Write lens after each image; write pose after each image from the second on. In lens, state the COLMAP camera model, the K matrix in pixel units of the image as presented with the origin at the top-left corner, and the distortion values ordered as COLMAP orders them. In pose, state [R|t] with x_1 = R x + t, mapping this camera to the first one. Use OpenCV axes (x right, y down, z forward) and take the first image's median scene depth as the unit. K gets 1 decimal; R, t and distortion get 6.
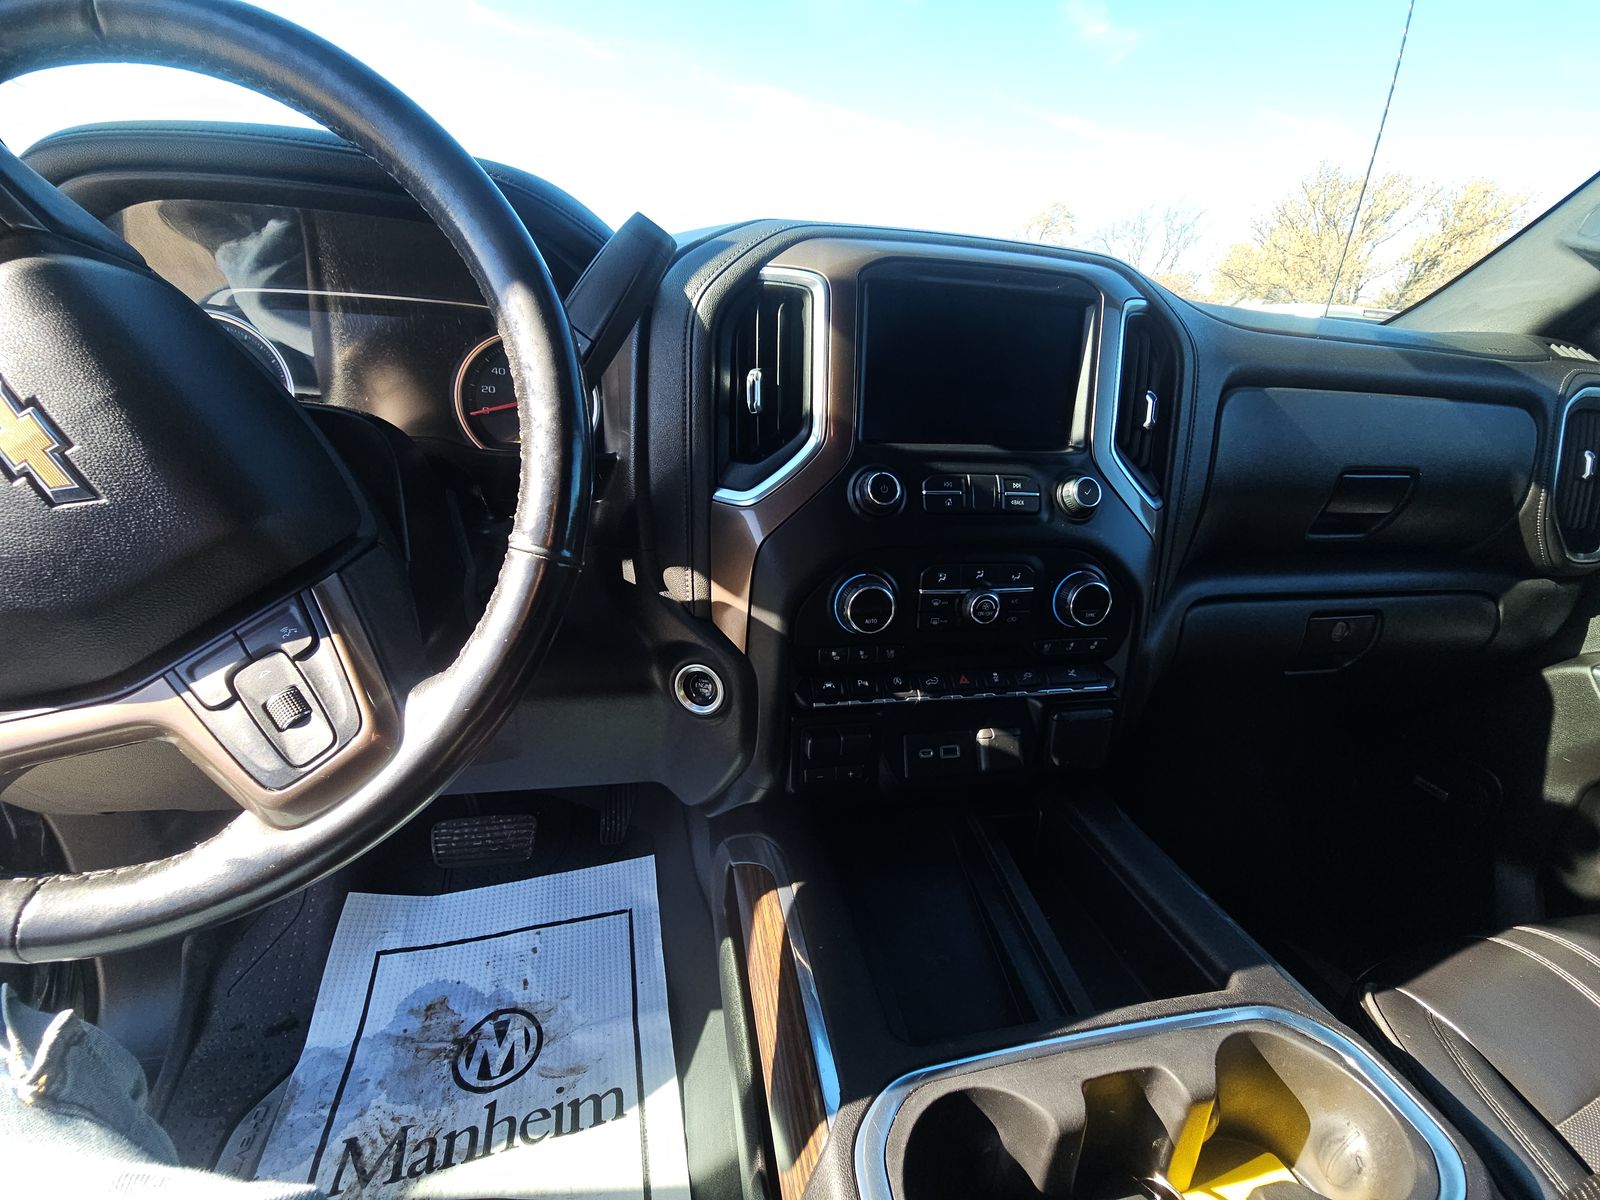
lens RADIAL K [[657.0, 0, 800.0], [0, 657.0, 600.0], [0, 0, 1]] dist [0.002968, 0.000006]
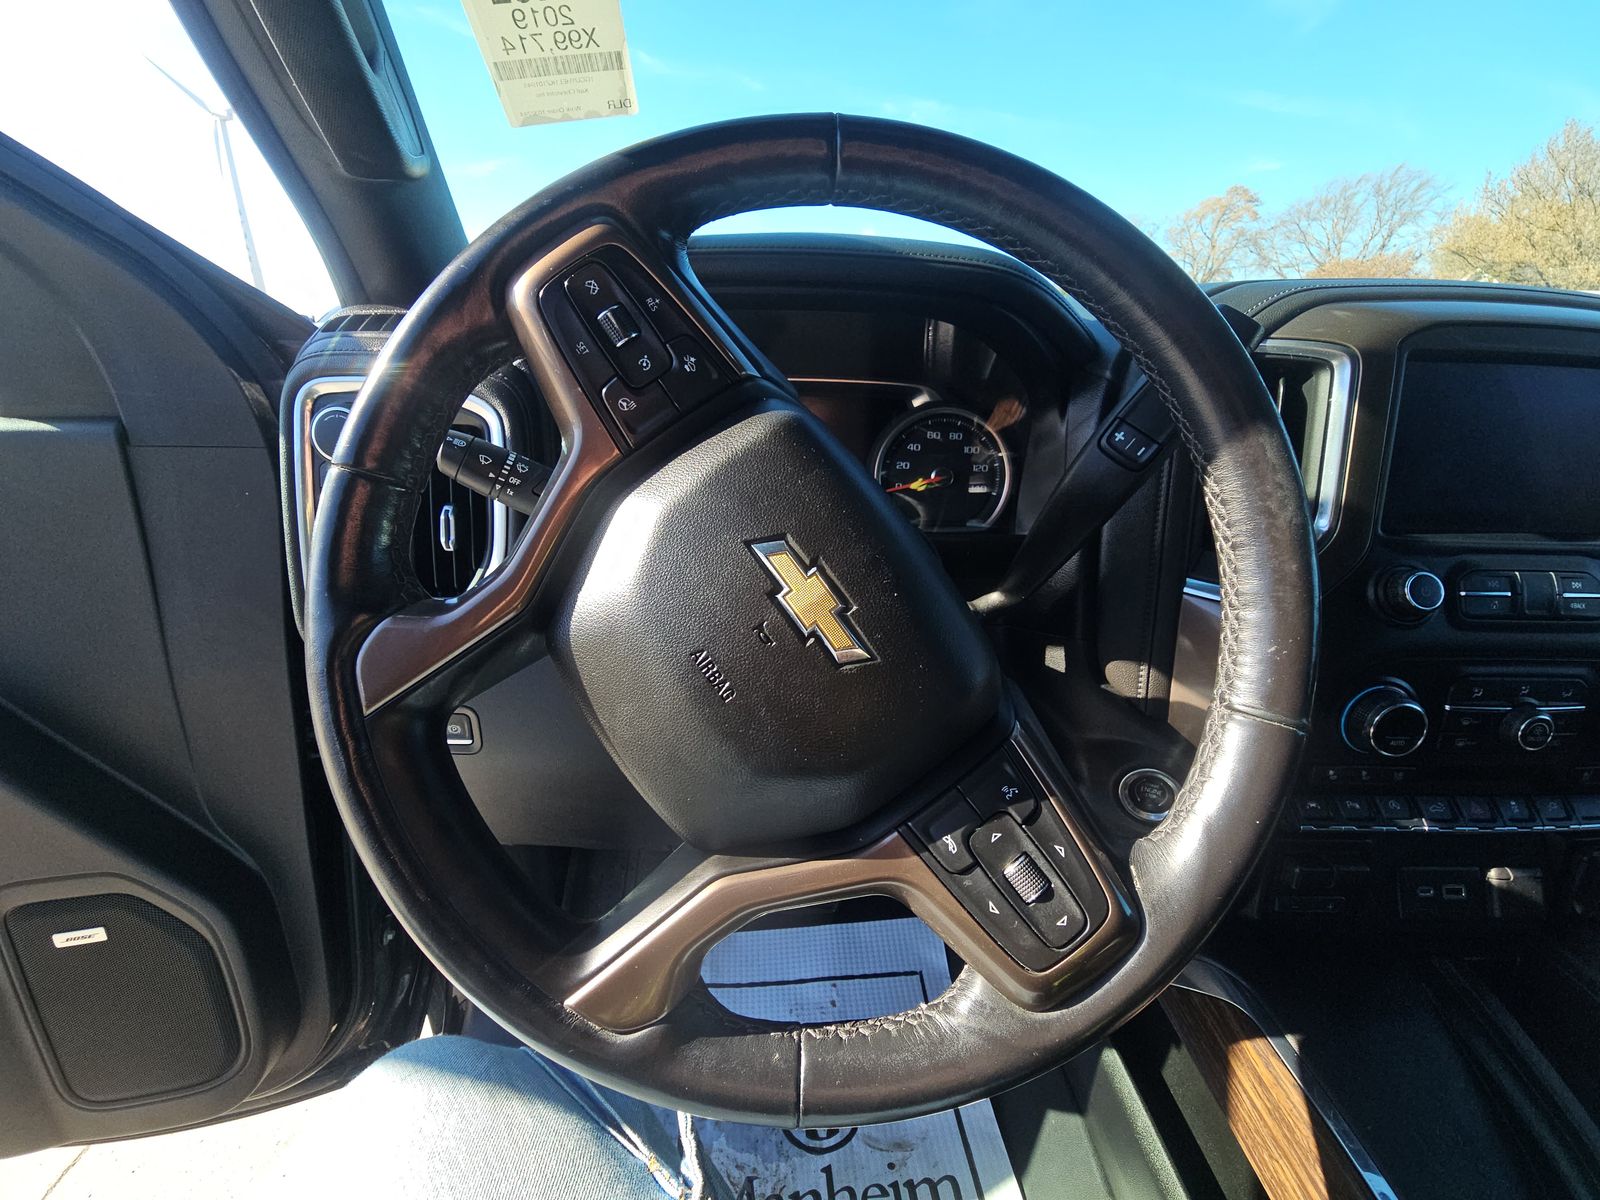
lens RADIAL K [[656.5, 0, 800.0], [0, 656.5, 600.0], [0, 0, 1]] dist [0.019301, -0.014345]
pose [[0.980059, 0.033058, -0.195938, -0.443053], [-0.036201, 0.999267, -0.012484, -0.103313], [0.195381, 0.019328, 0.980537, -0.005075]]
